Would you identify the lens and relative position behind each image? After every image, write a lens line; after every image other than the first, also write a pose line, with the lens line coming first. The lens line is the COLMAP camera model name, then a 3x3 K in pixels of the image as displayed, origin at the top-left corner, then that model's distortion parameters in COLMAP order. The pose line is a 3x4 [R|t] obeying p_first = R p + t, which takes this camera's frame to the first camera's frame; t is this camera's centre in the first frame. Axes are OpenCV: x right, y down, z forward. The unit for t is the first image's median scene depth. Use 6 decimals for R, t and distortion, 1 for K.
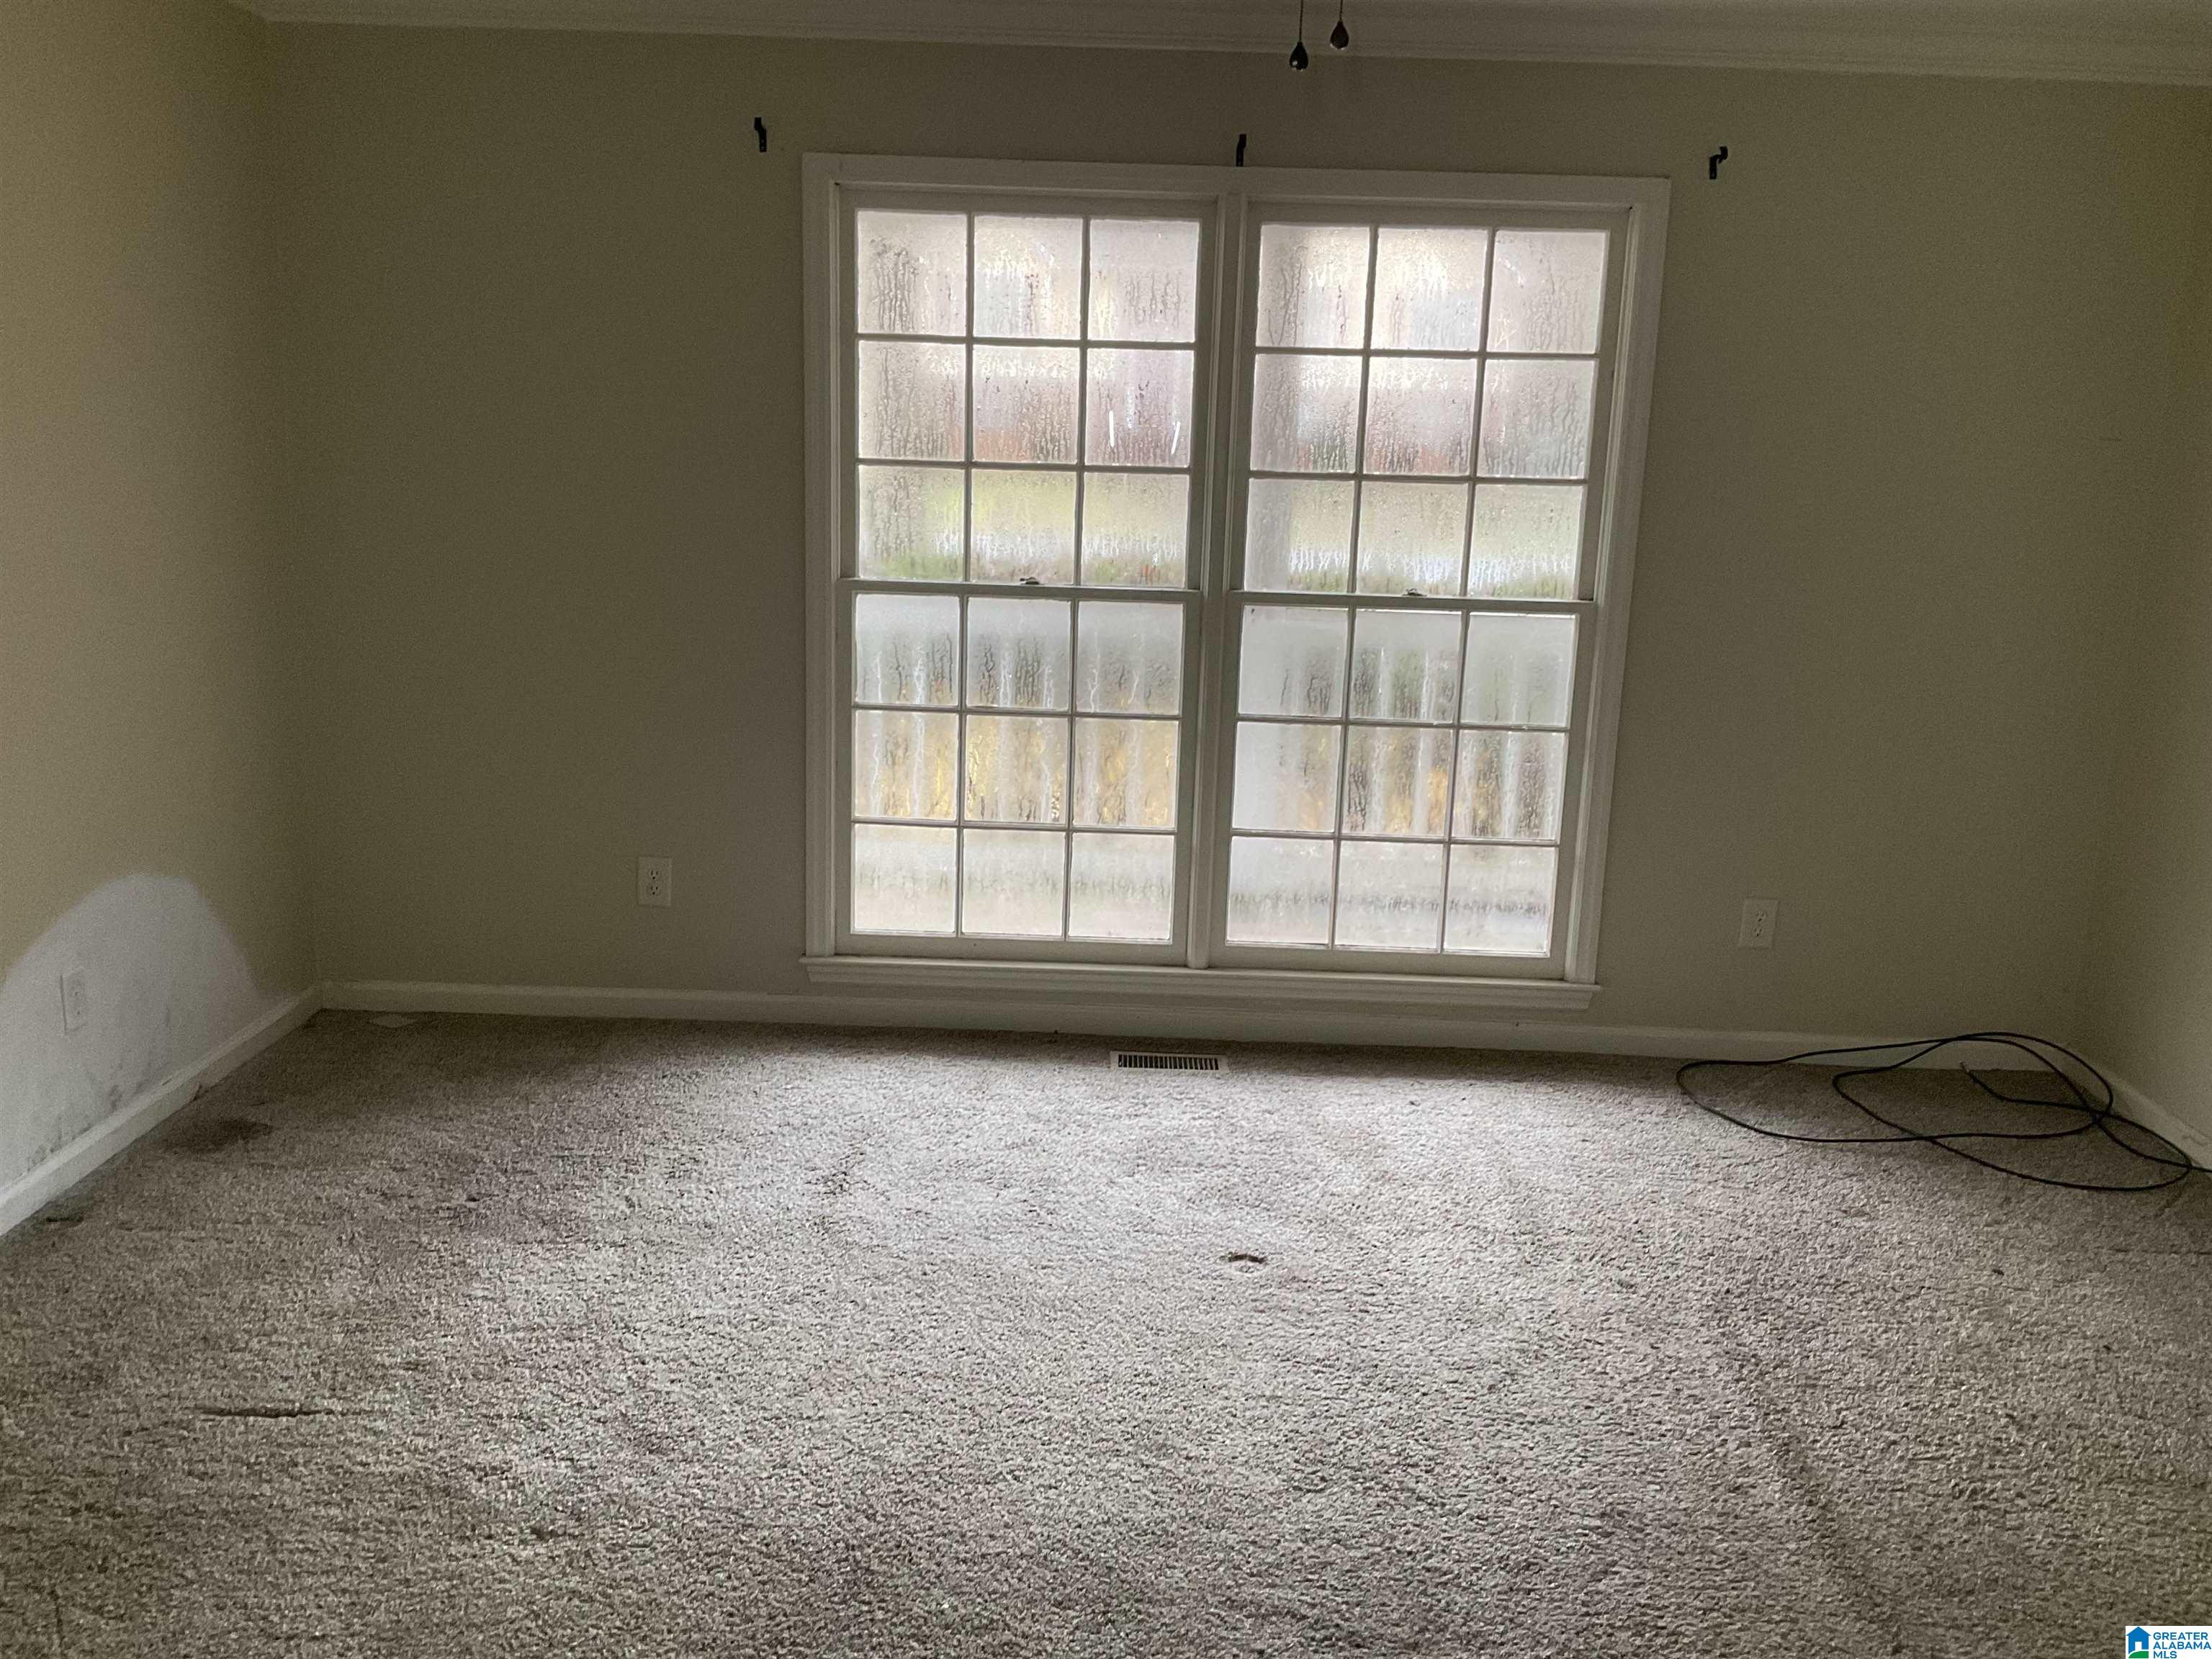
lens RADIAL K [[1824.0, 0, 1104.2], [0, 1824.0, 842.7], [0, 0, 1]] dist [0.043689, -0.068343]
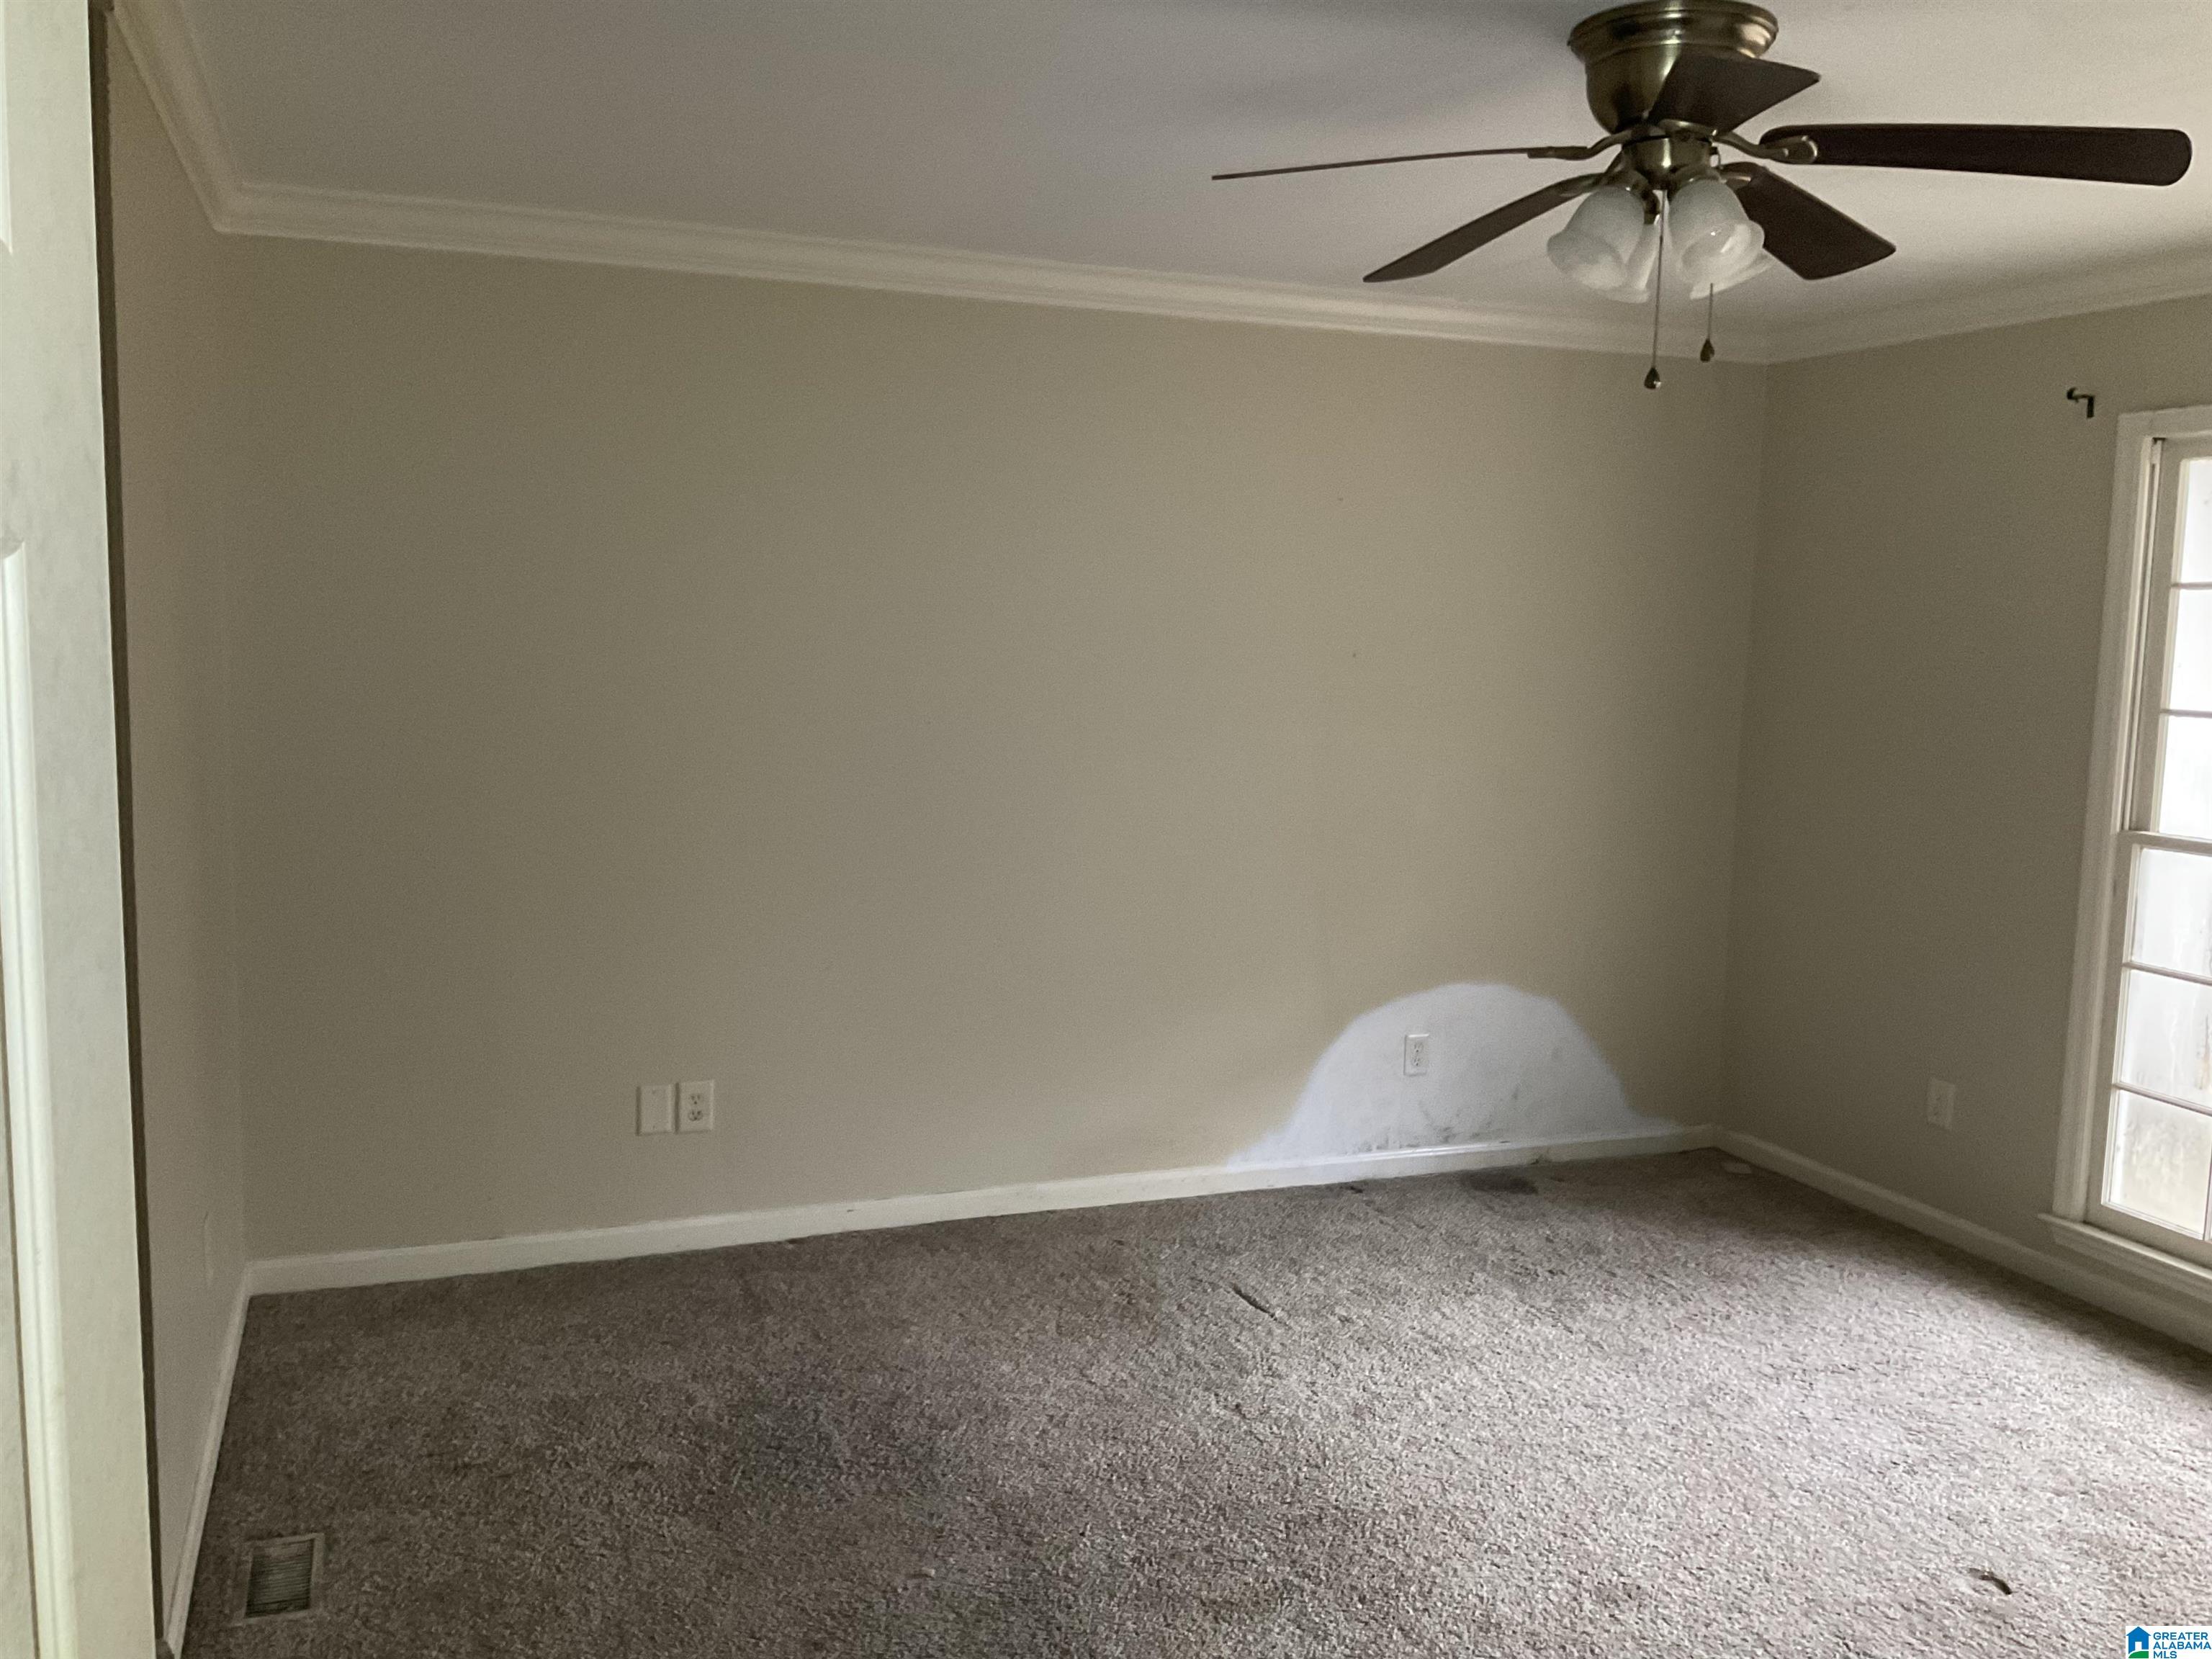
lens RADIAL K [[1824.0, 0, 1087.7], [0, 1824.0, 817.9], [0, 0, 1]] dist [0.043689, -0.068343]
pose [[0.363710, 0.078892, -0.928165, 0.600744], [-0.213050, 0.977041, -0.000439, -0.037232], [0.906821, 0.197905, 0.372168, 0.154594]]
